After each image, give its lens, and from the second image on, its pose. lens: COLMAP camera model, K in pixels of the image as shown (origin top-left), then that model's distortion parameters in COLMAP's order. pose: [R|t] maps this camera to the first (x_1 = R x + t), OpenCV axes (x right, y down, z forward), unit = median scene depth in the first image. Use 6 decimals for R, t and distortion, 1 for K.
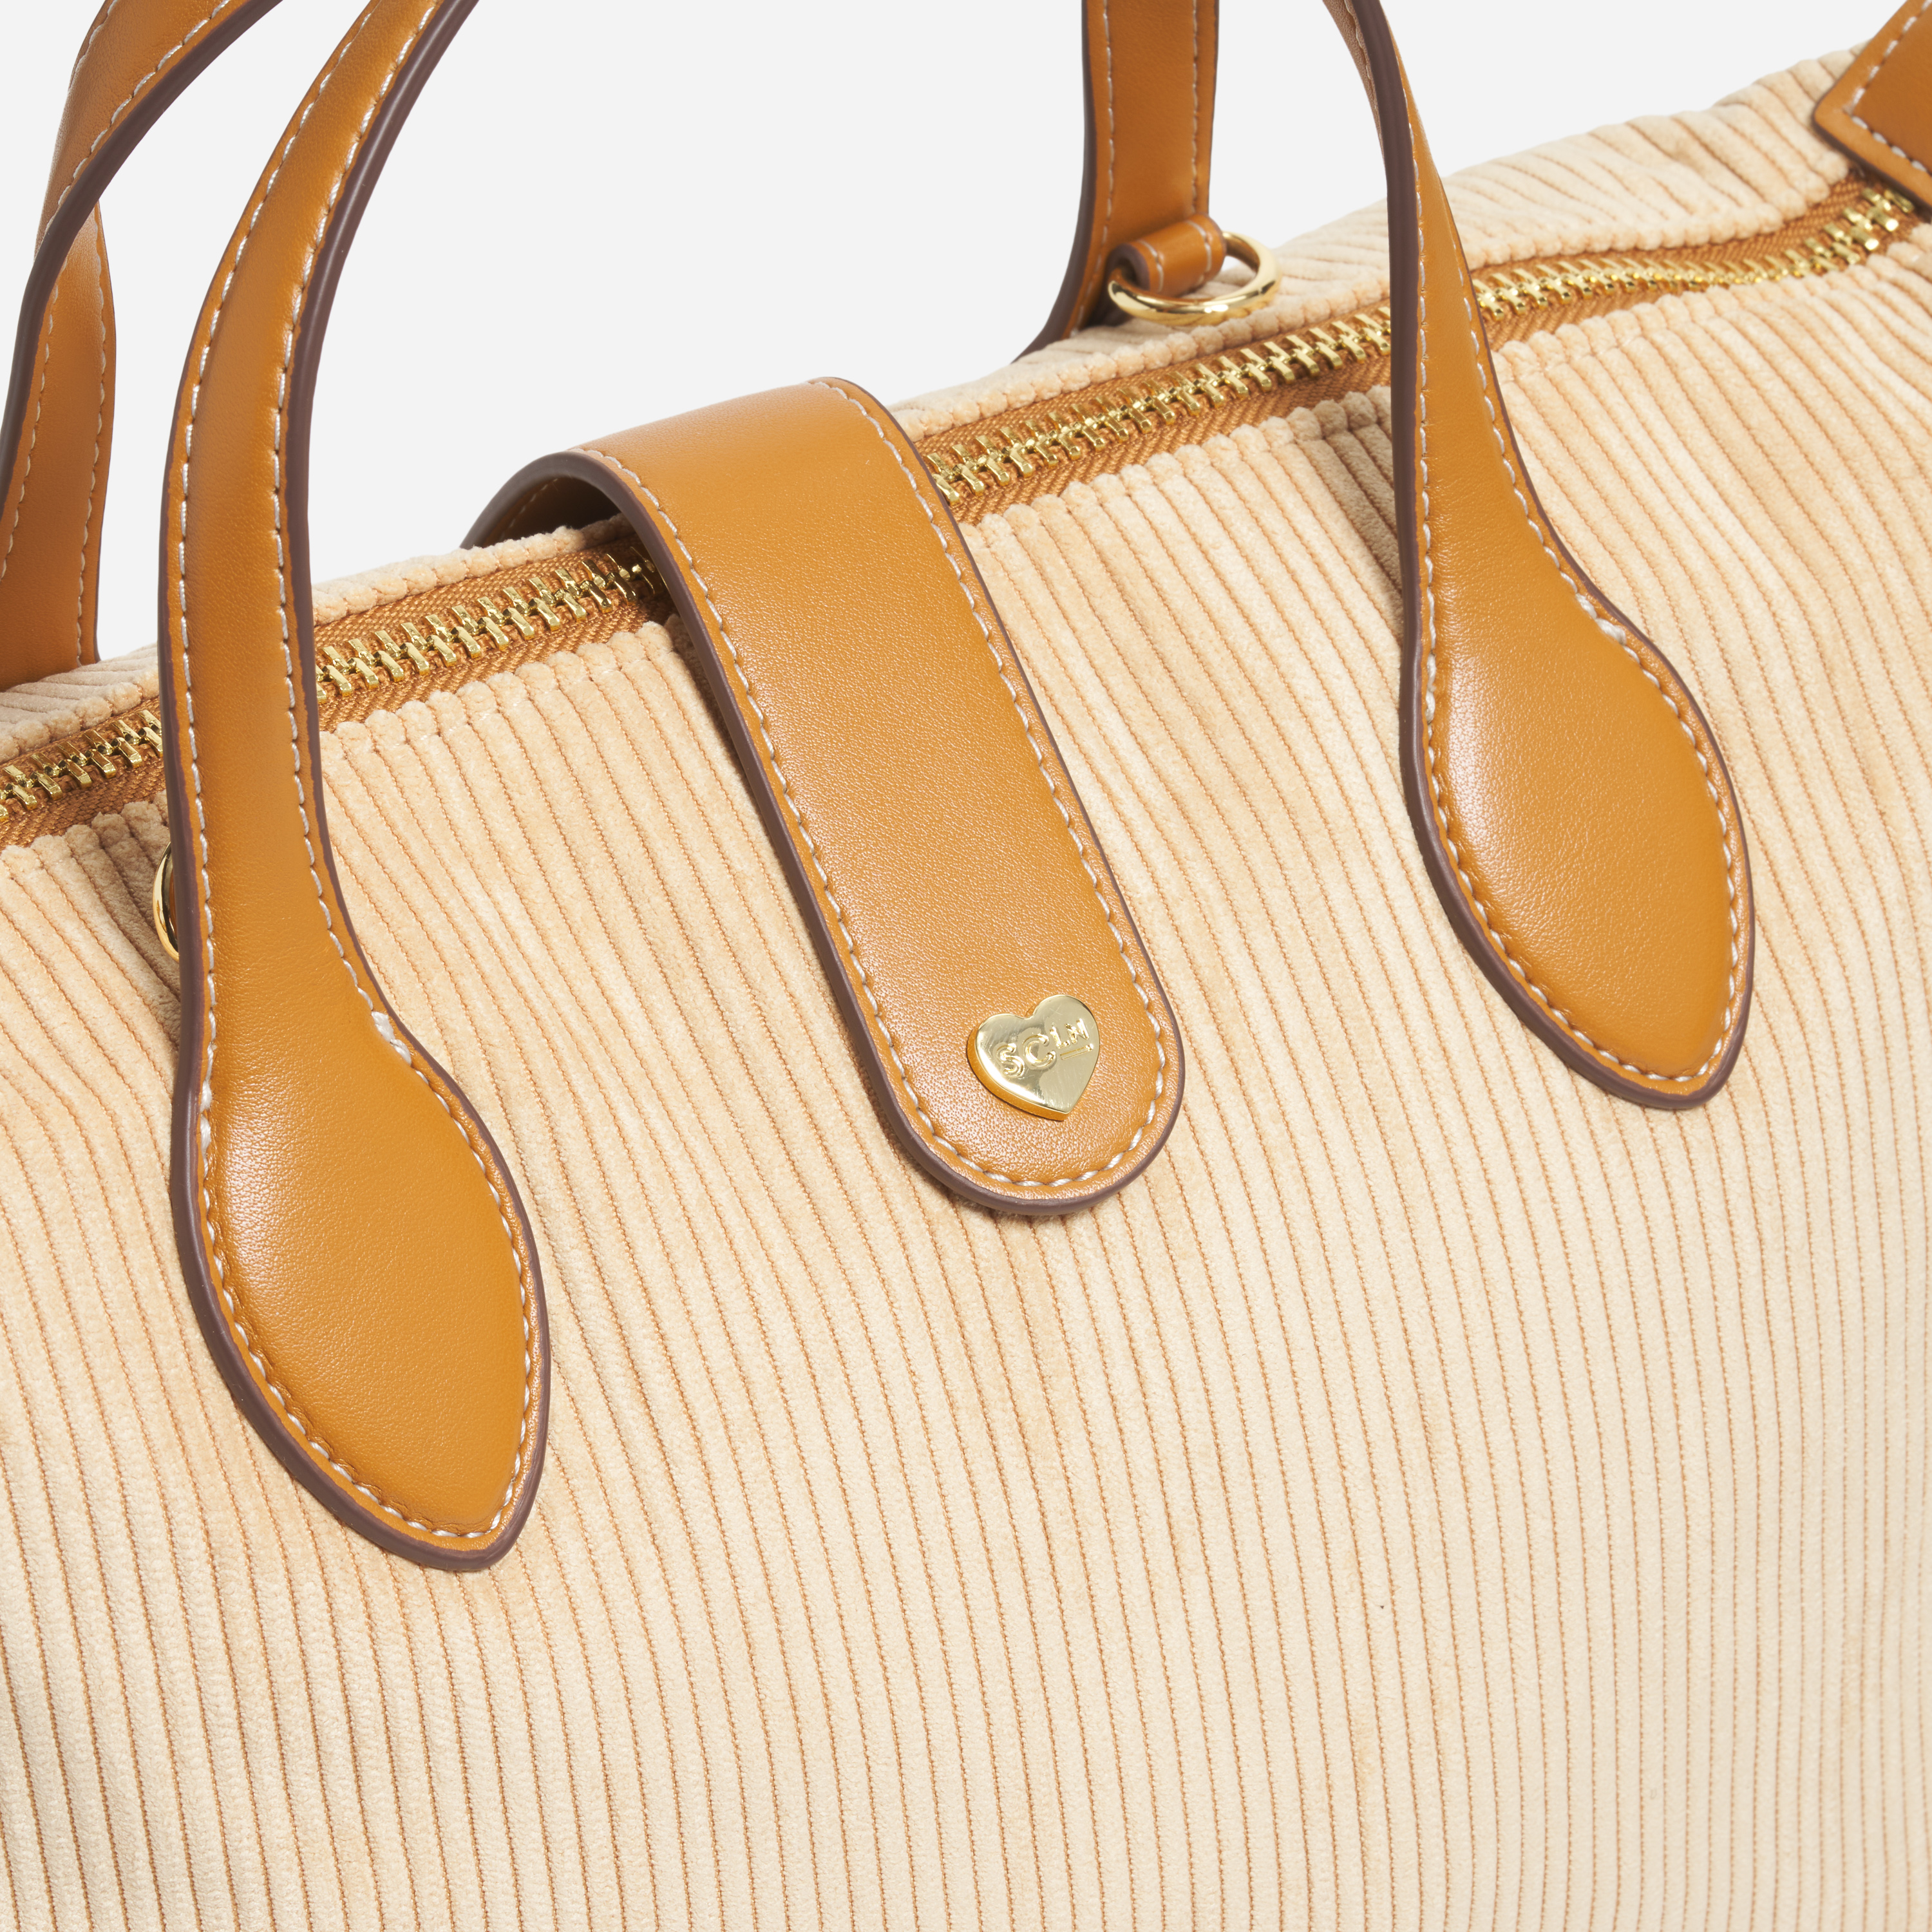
lens RADIAL K [[9041.7, 0, 966.0], [0, 9041.7, 966.0], [0, 0, 1]] dist [-0.215773, -6.943879]
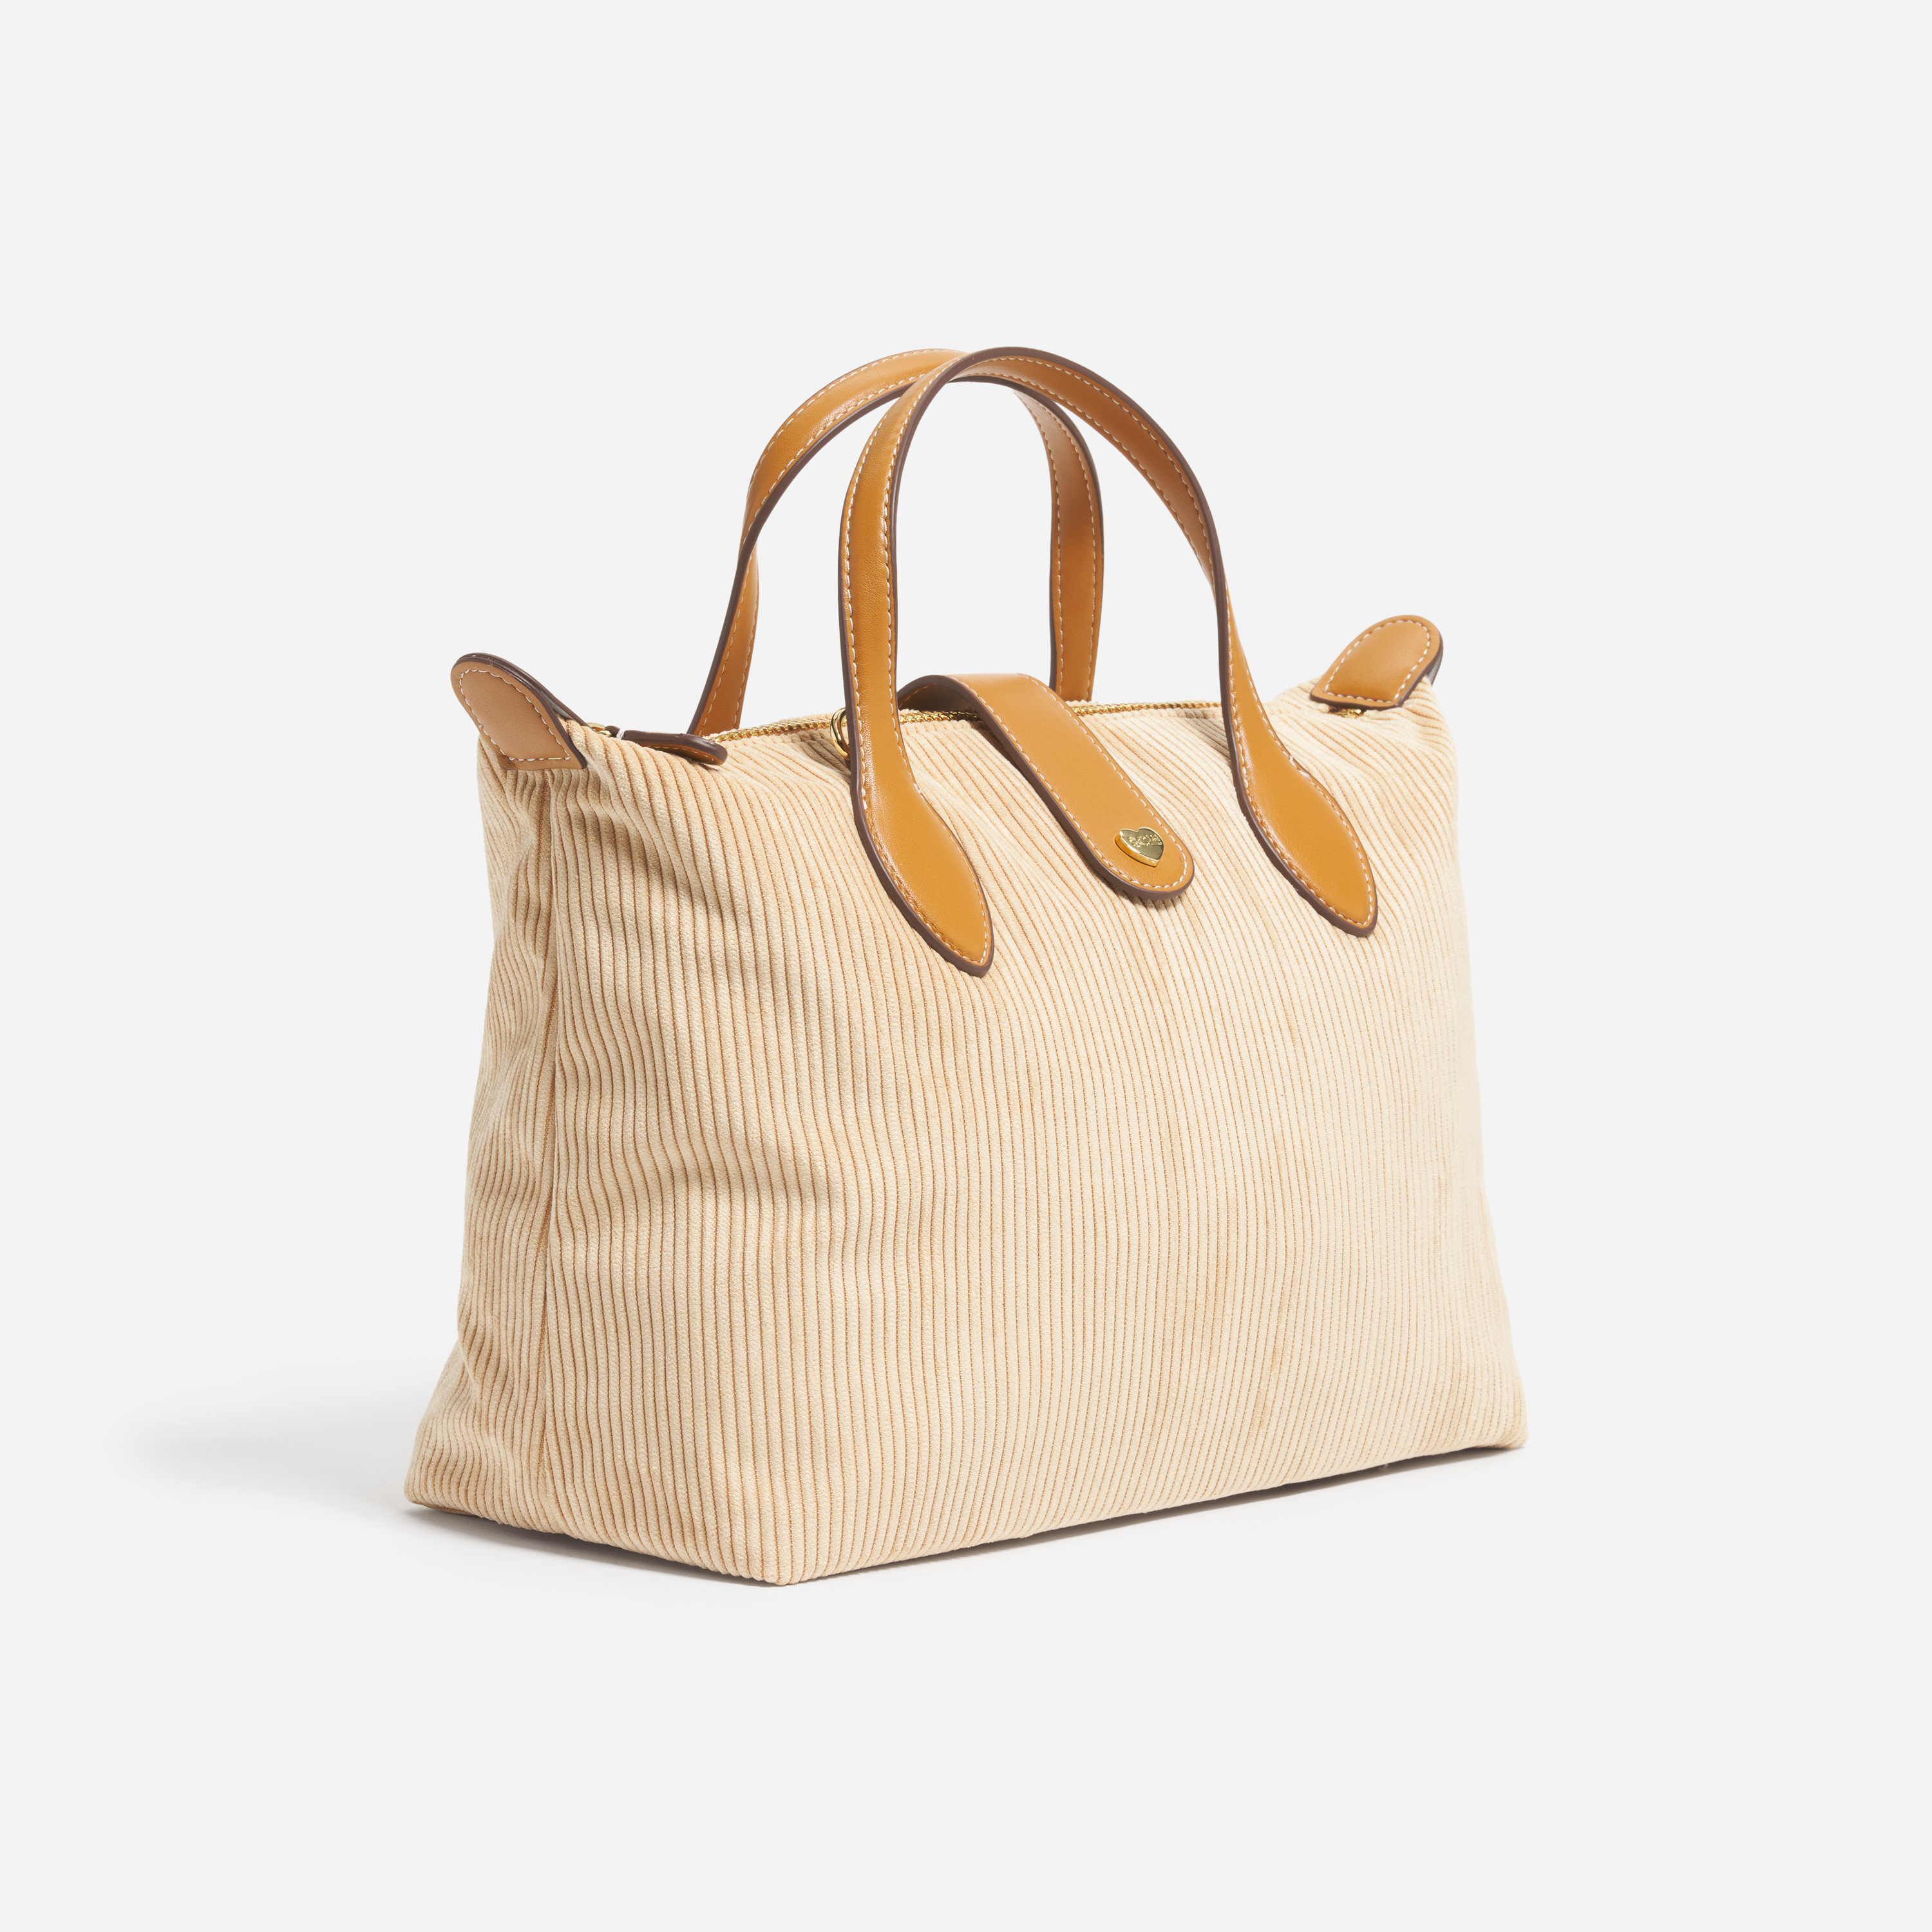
lens RADIAL K [[9041.7, 0, 966.0], [0, 9041.7, 966.0], [0, 0, 1]] dist [-0.215773, -6.943879]
pose [[0.960533, 0.006603, 0.278086, -0.747602], [0.143506, 0.844642, -0.515738, 1.345035], [-0.238289, 0.535291, 0.810359, -1.033711]]
